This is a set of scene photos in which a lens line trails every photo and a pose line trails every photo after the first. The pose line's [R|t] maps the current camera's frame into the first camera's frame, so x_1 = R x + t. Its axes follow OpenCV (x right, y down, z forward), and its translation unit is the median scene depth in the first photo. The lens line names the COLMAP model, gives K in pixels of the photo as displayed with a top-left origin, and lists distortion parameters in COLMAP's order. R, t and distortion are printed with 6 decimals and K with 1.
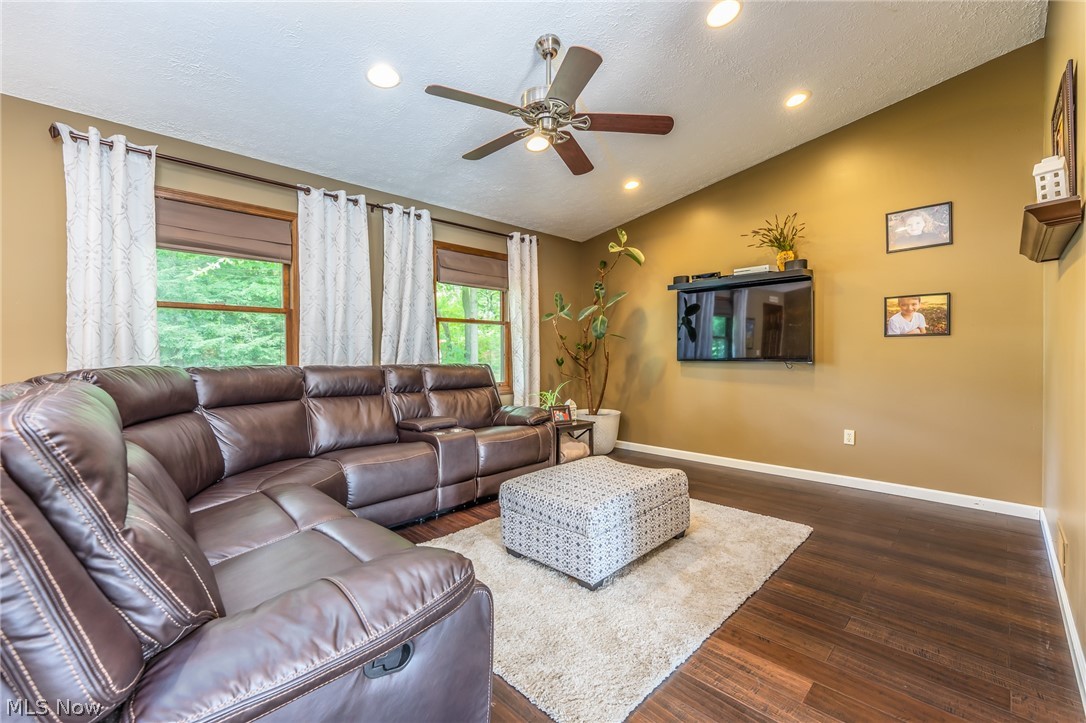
lens RADIAL K [[464.1, 0, 538.9], [0, 464.1, 356.6], [0, 0, 1]] dist [-0.001585, -0.000712]
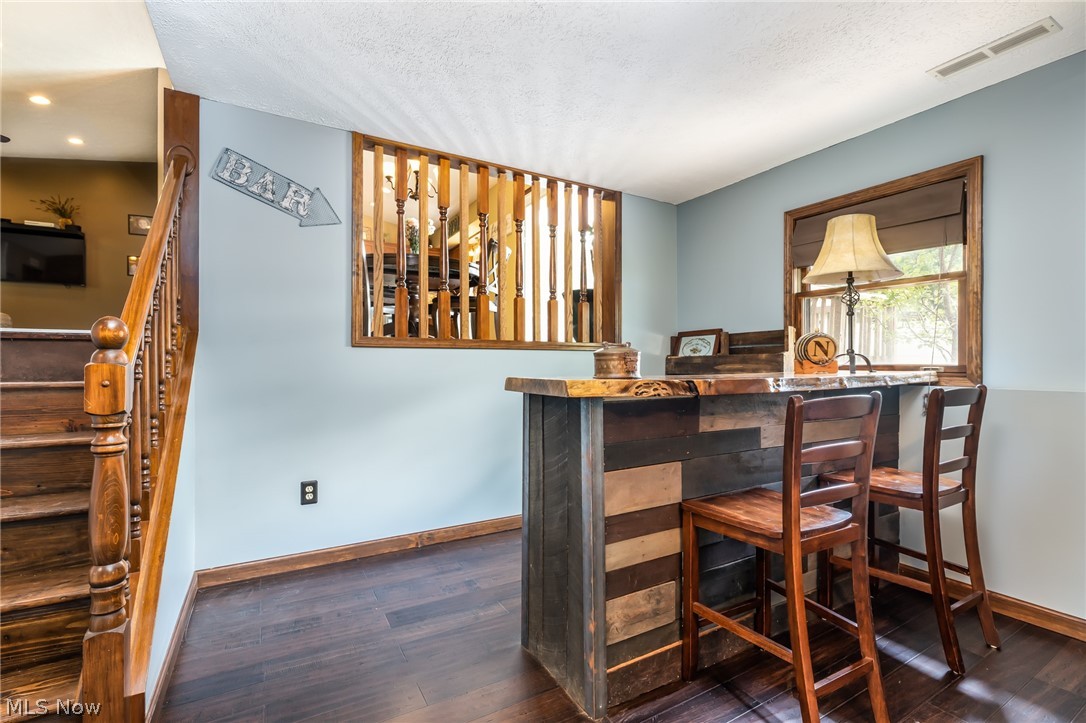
lens RADIAL K [[488.5, 0, 543.1], [0, 488.5, 364.0], [0, 0, 1]] dist [-0.000524, -0.000431]
pose [[0.260069, 0.000836, 0.965590, -0.767142], [0.007502, 0.999968, -0.002887, 0.336690], [-0.965561, 0.007995, 0.260054, -1.193426]]
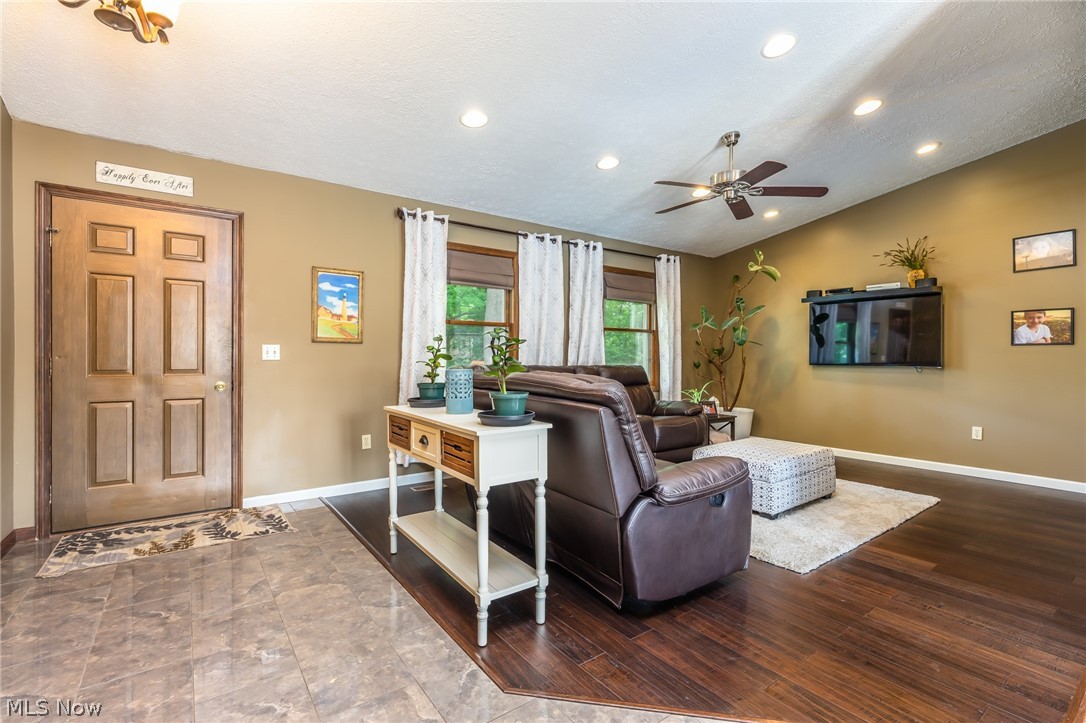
lens RADIAL K [[488.5, 0, 547.1], [0, 488.5, 356.1], [0, 0, 1]] dist [-0.000524, -0.000431]
pose [[0.988224, 0.008001, -0.152807, -0.189332], [-0.009052, 0.999940, -0.006181, 0.001194], [0.152748, 0.007492, 0.988237, -0.340942]]
